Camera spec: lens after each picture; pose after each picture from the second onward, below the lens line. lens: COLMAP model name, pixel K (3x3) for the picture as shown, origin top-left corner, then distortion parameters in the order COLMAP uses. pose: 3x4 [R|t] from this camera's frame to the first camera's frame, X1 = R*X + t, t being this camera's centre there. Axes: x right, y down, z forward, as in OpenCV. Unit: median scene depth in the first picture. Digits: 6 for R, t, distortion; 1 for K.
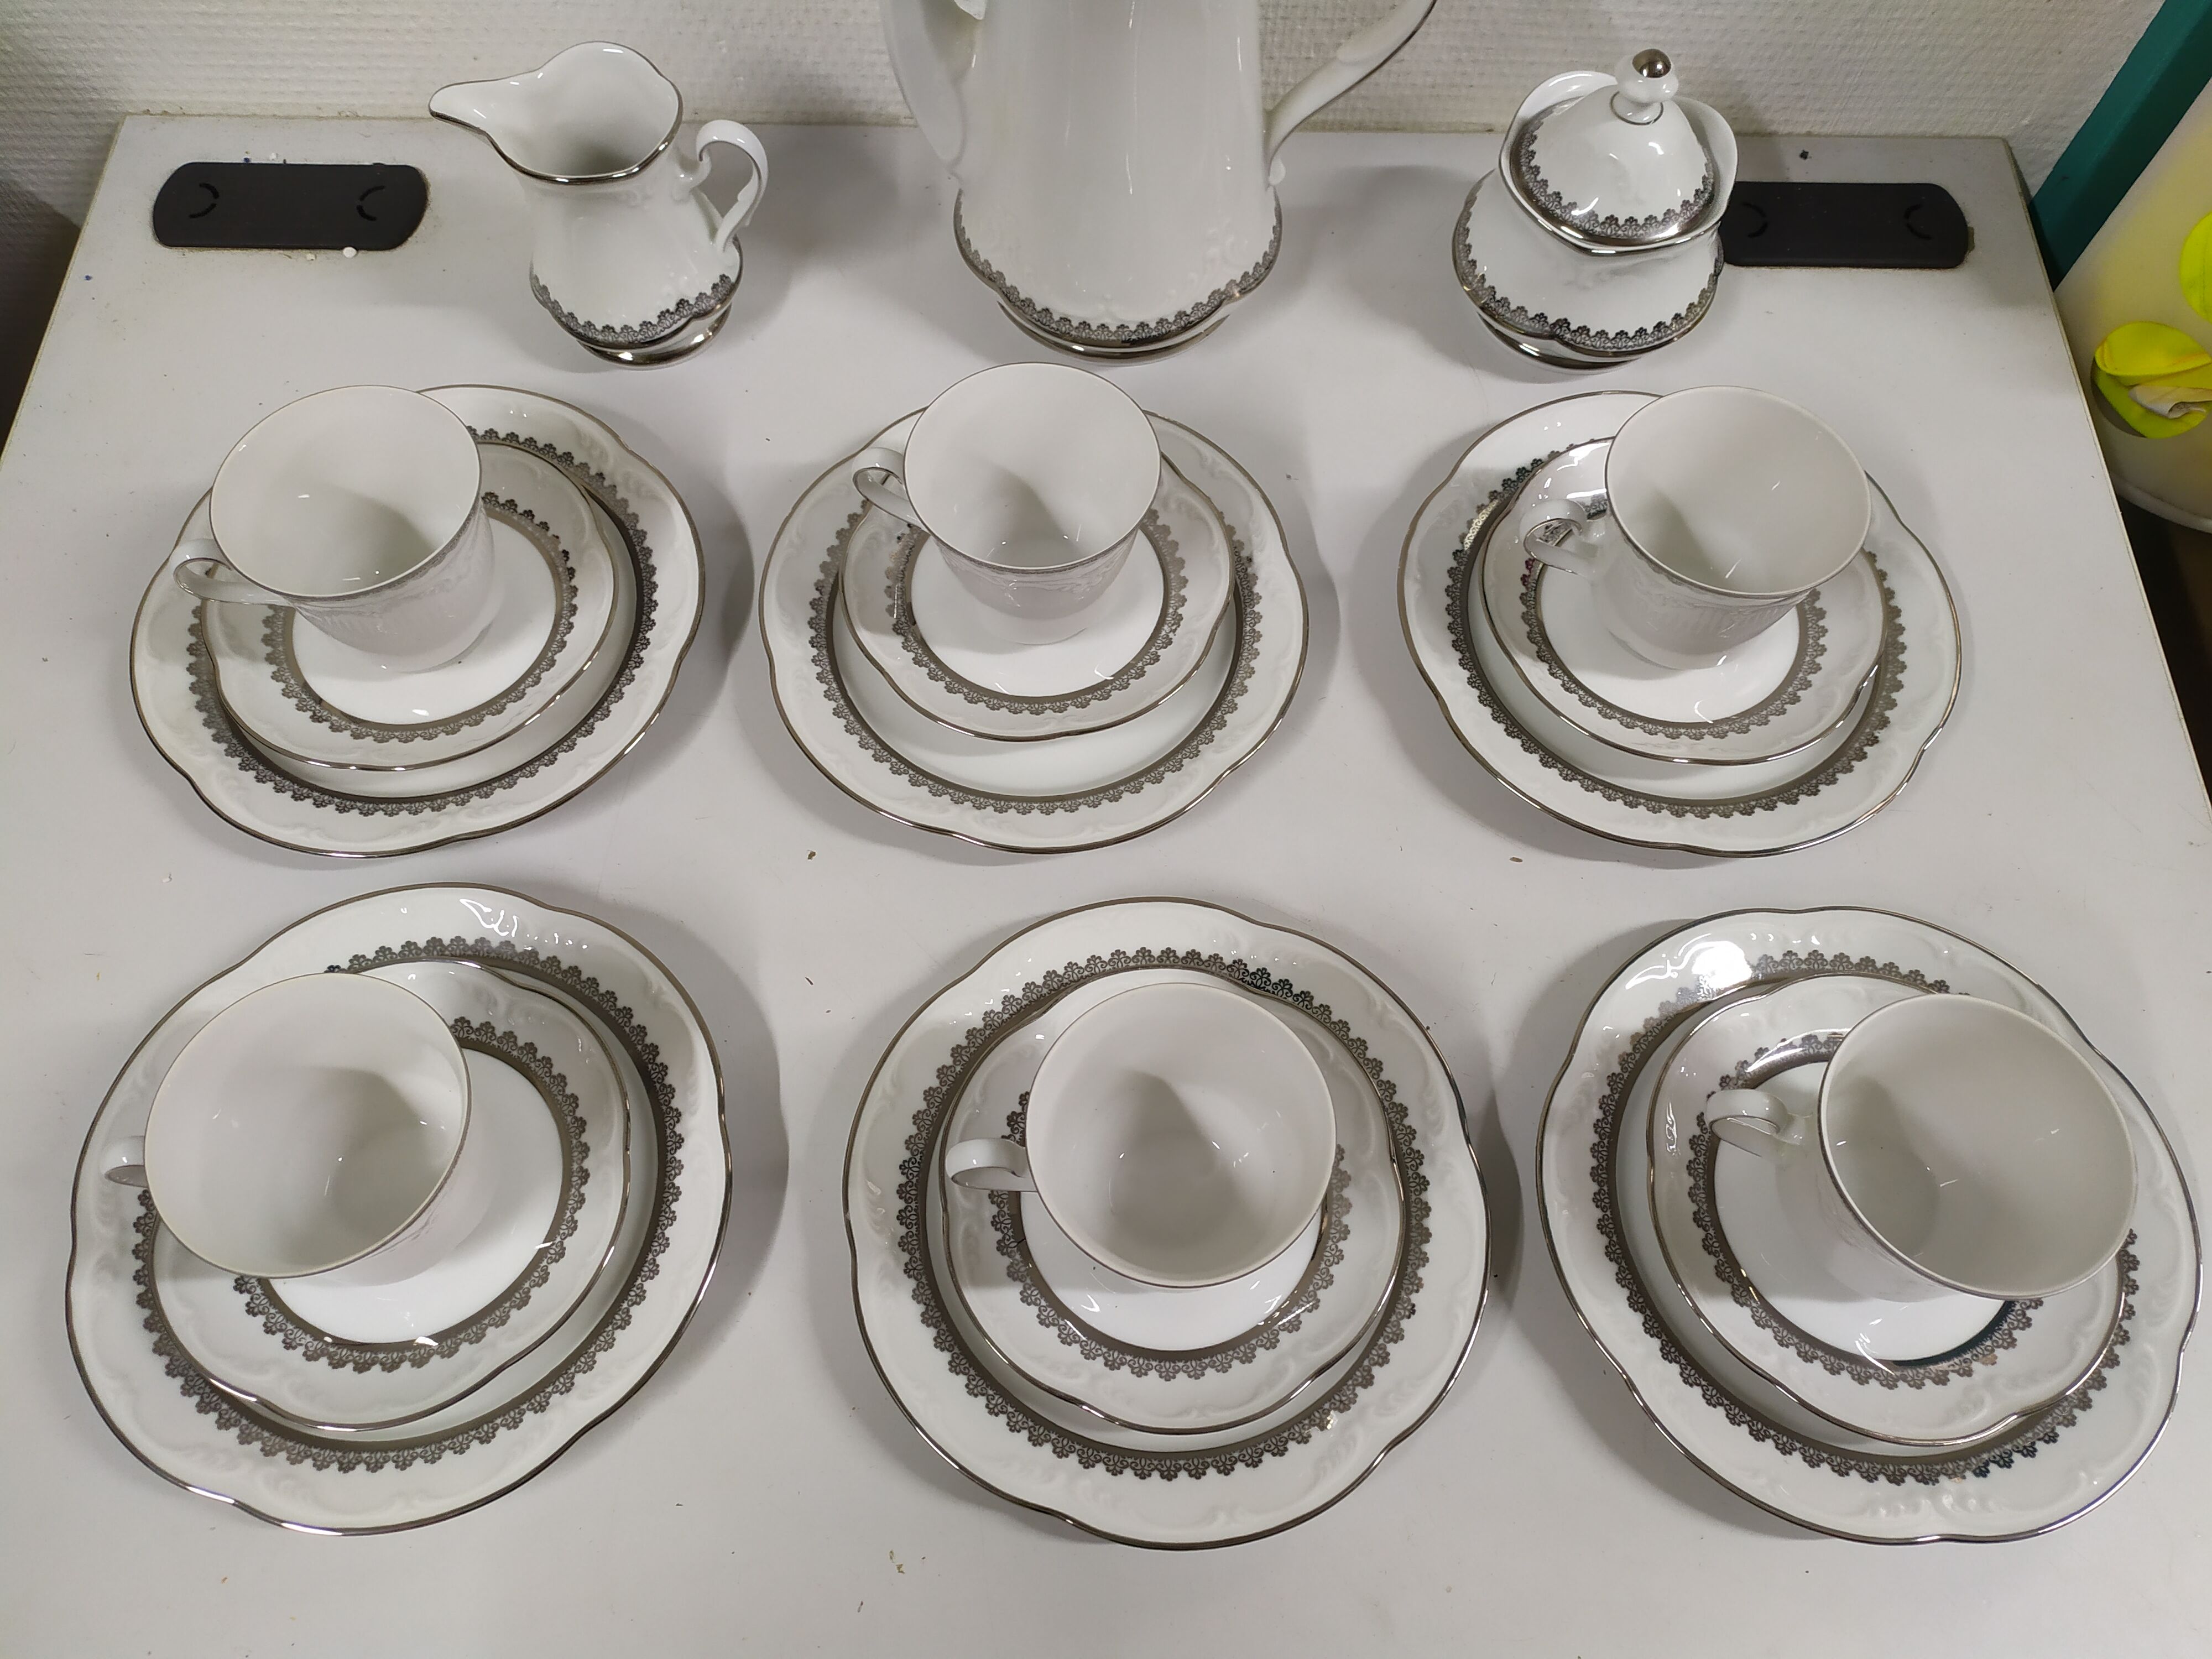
lens RADIAL K [[1714.0, 0, 1117.5], [0, 1714.0, 874.5], [0, 0, 1]] dist [0.038987, -0.055883]
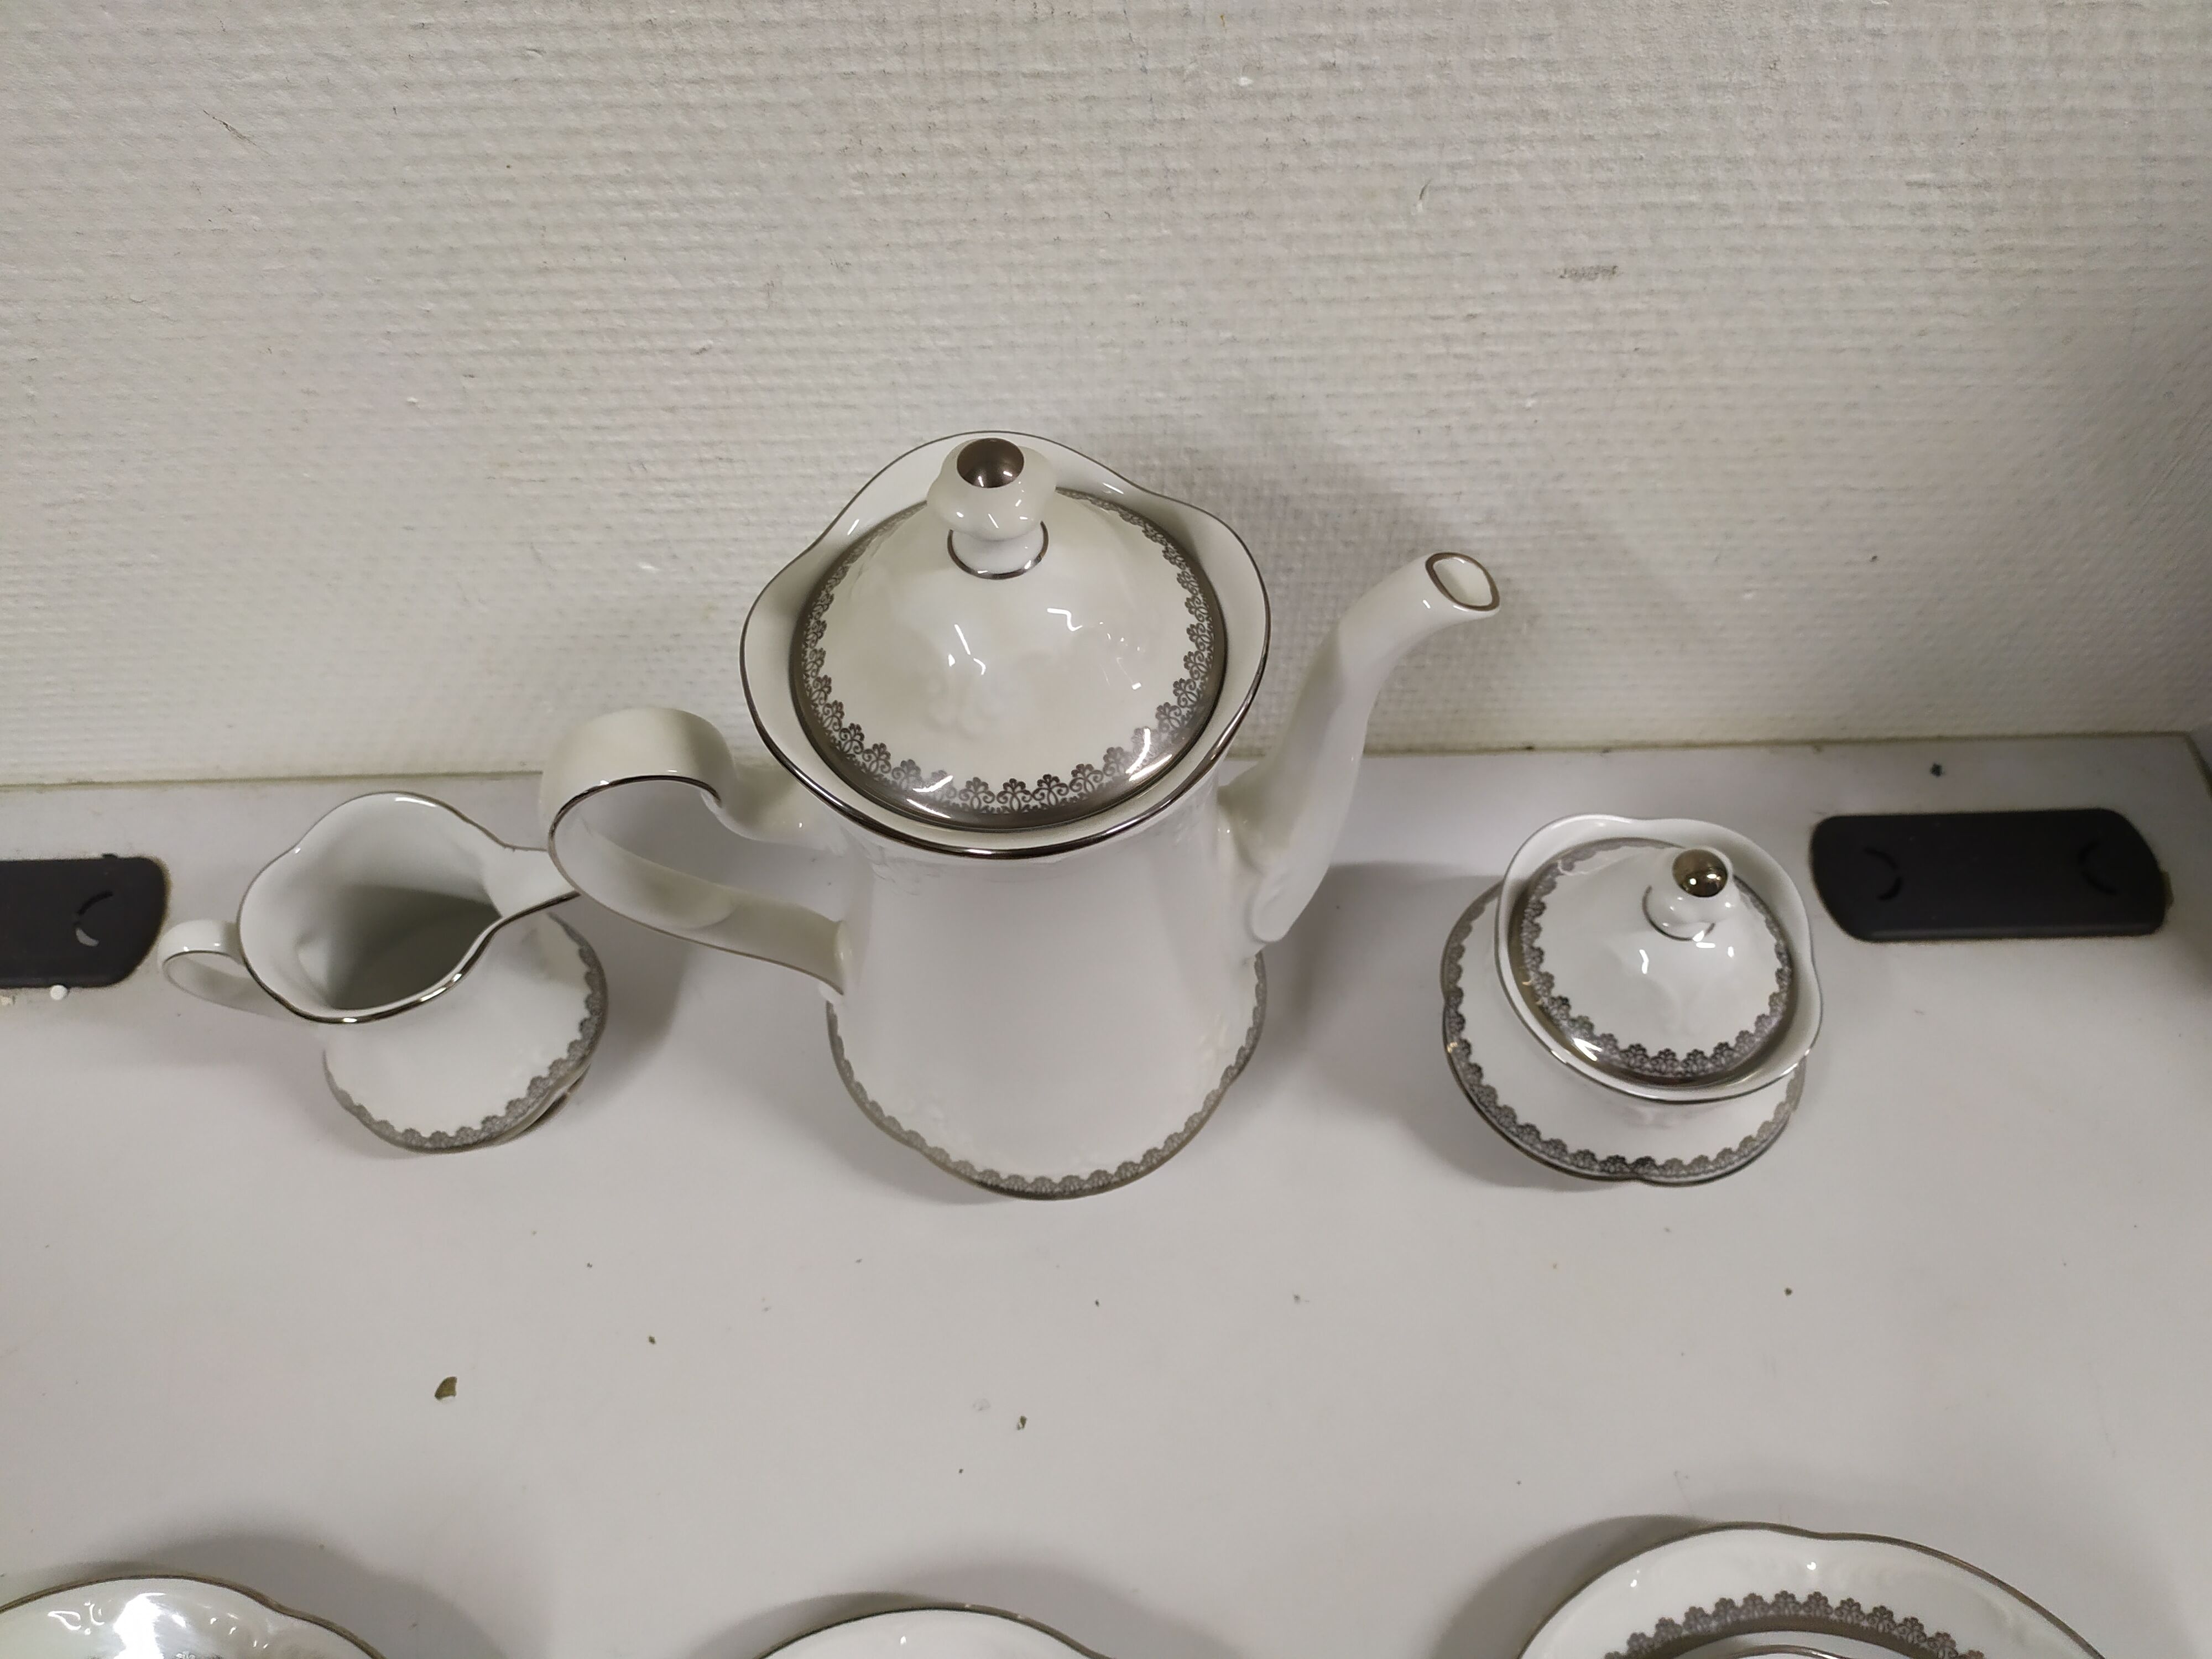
lens RADIAL K [[1714.0, 0, 1118.8], [0, 1714.0, 819.1], [0, 0, 1]] dist [0.038987, -0.055883]
pose [[0.999437, -0.033254, -0.004371, 0.034647], [0.032562, 0.993271, -0.111145, -0.362580], [0.008038, 0.110940, 0.993795, 0.252543]]
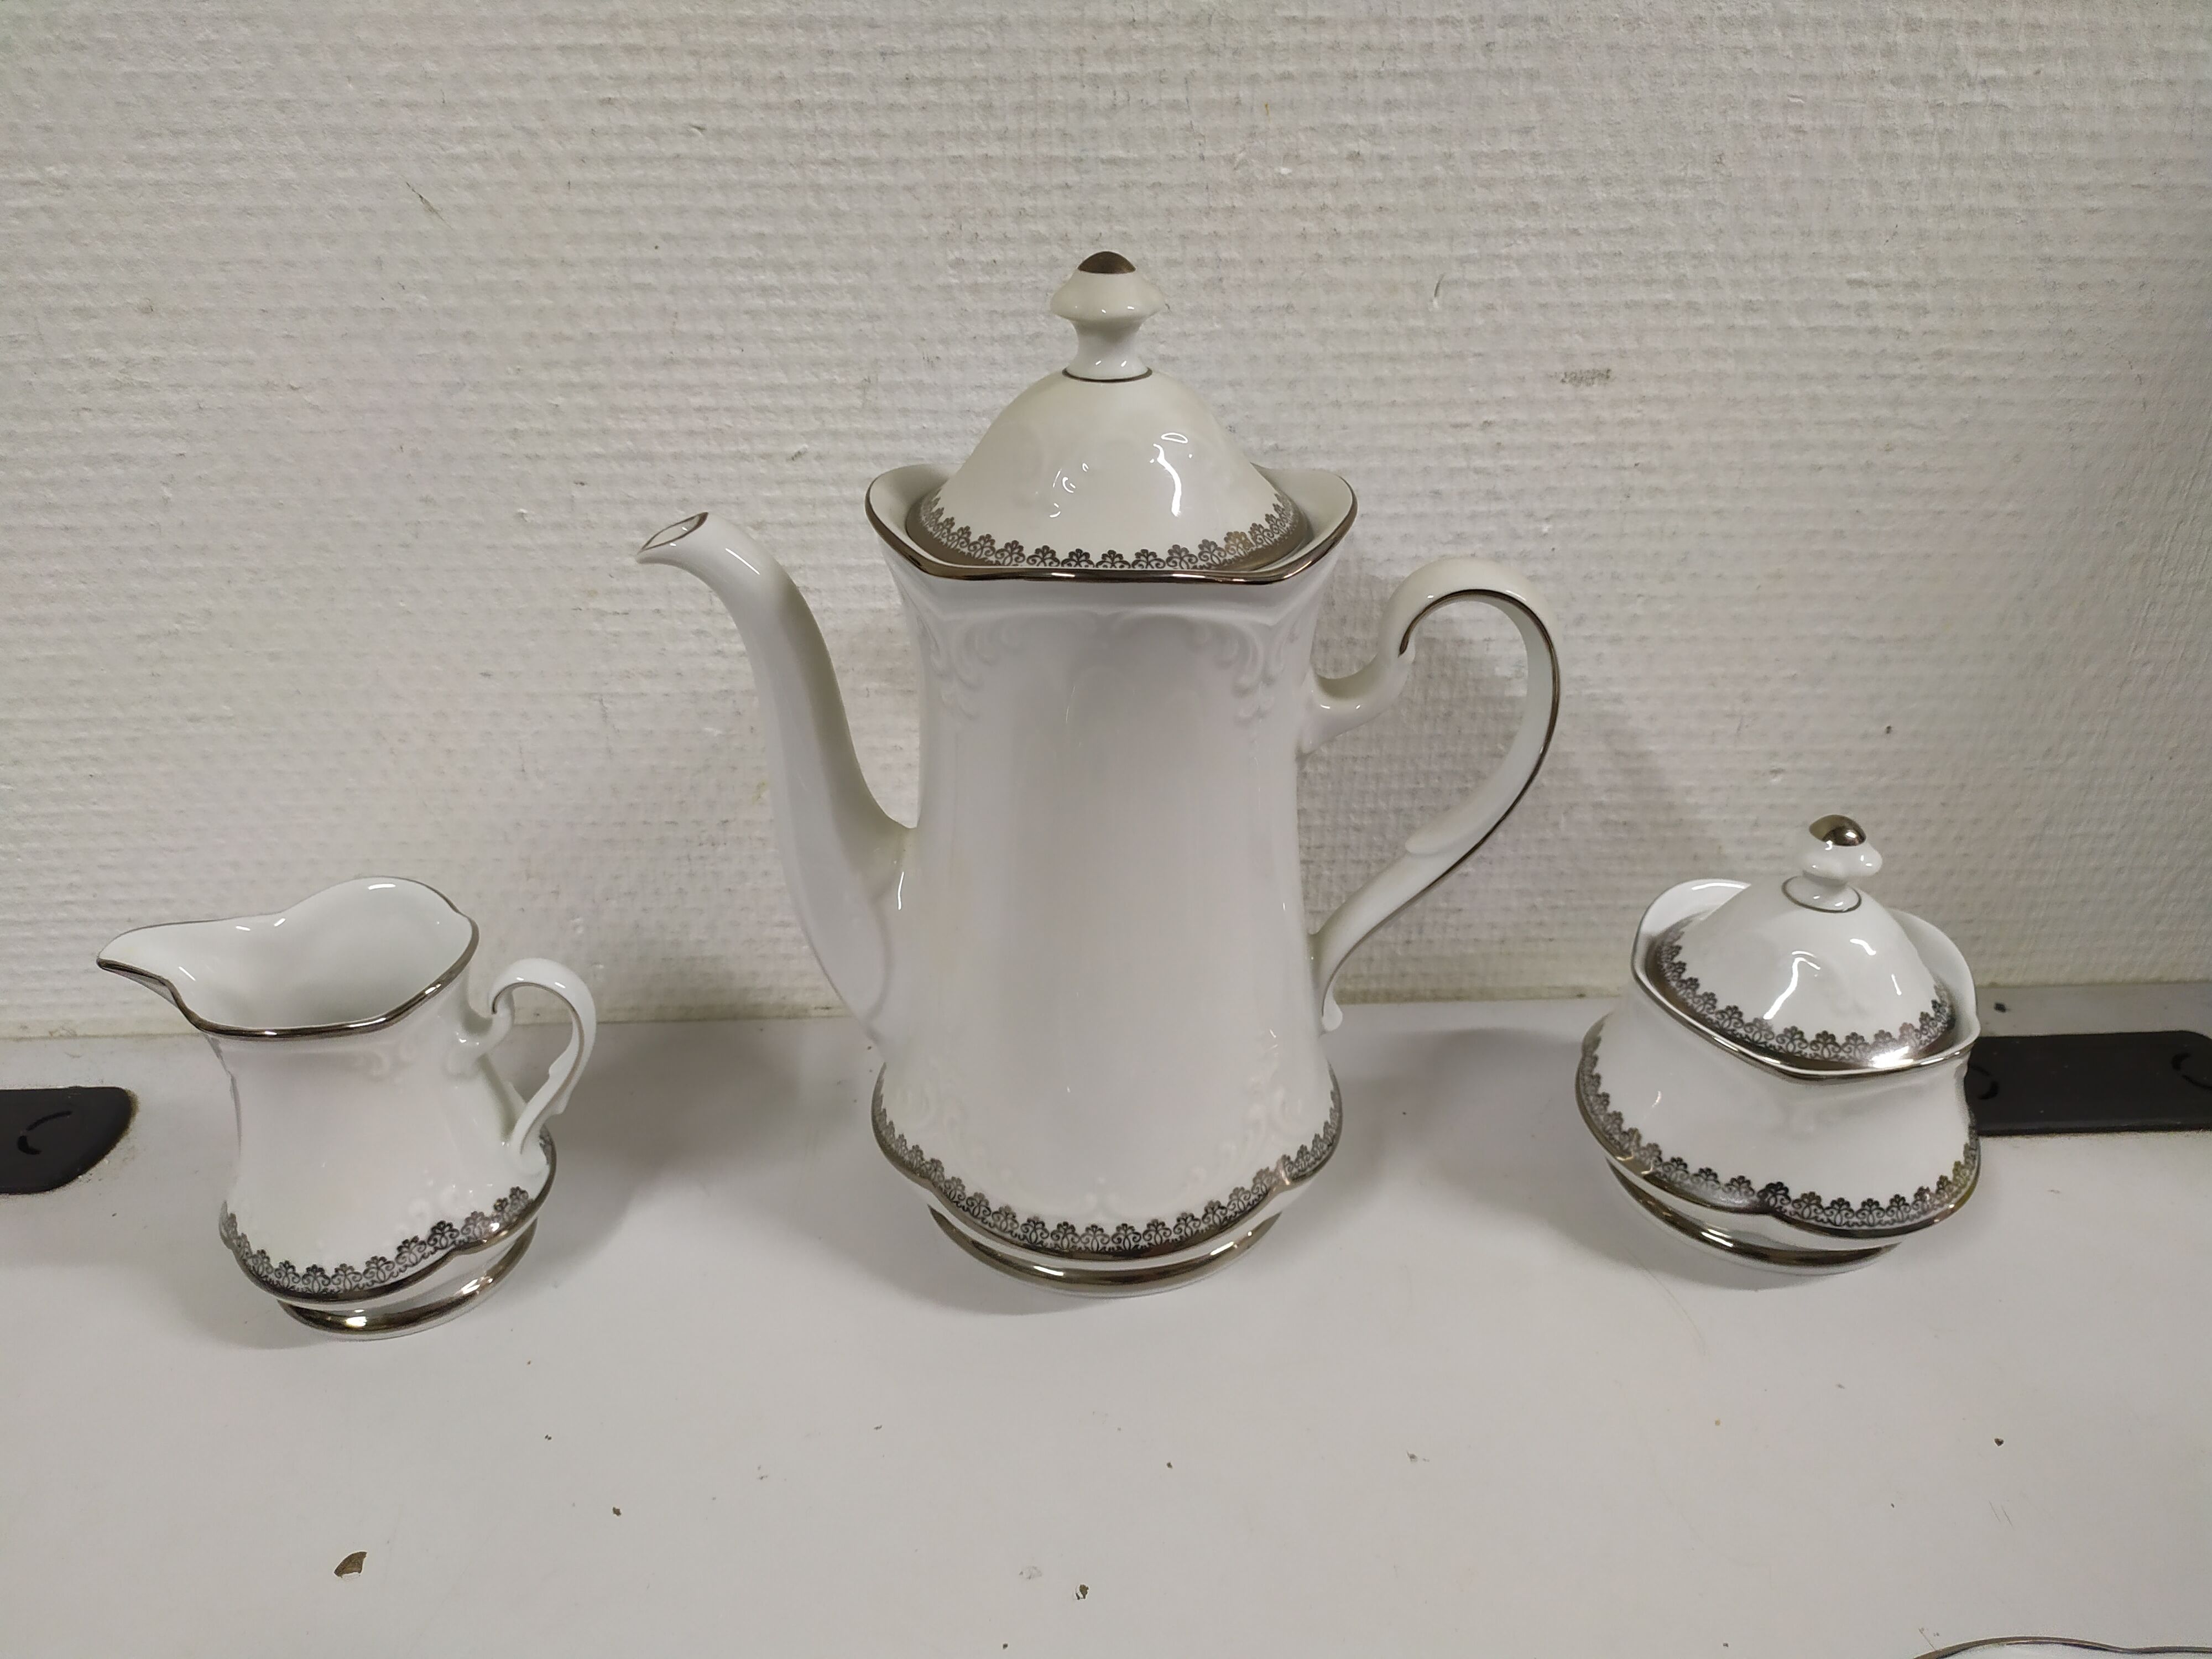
lens RADIAL K [[1714.0, 0, 1113.6], [0, 1714.0, 841.5], [0, 0, 1]] dist [0.038987, -0.055883]
pose [[0.998784, -0.034846, 0.034877, -0.018418], [0.048611, 0.814034, -0.578779, -0.062429], [-0.008223, 0.579770, 0.814738, 0.386054]]
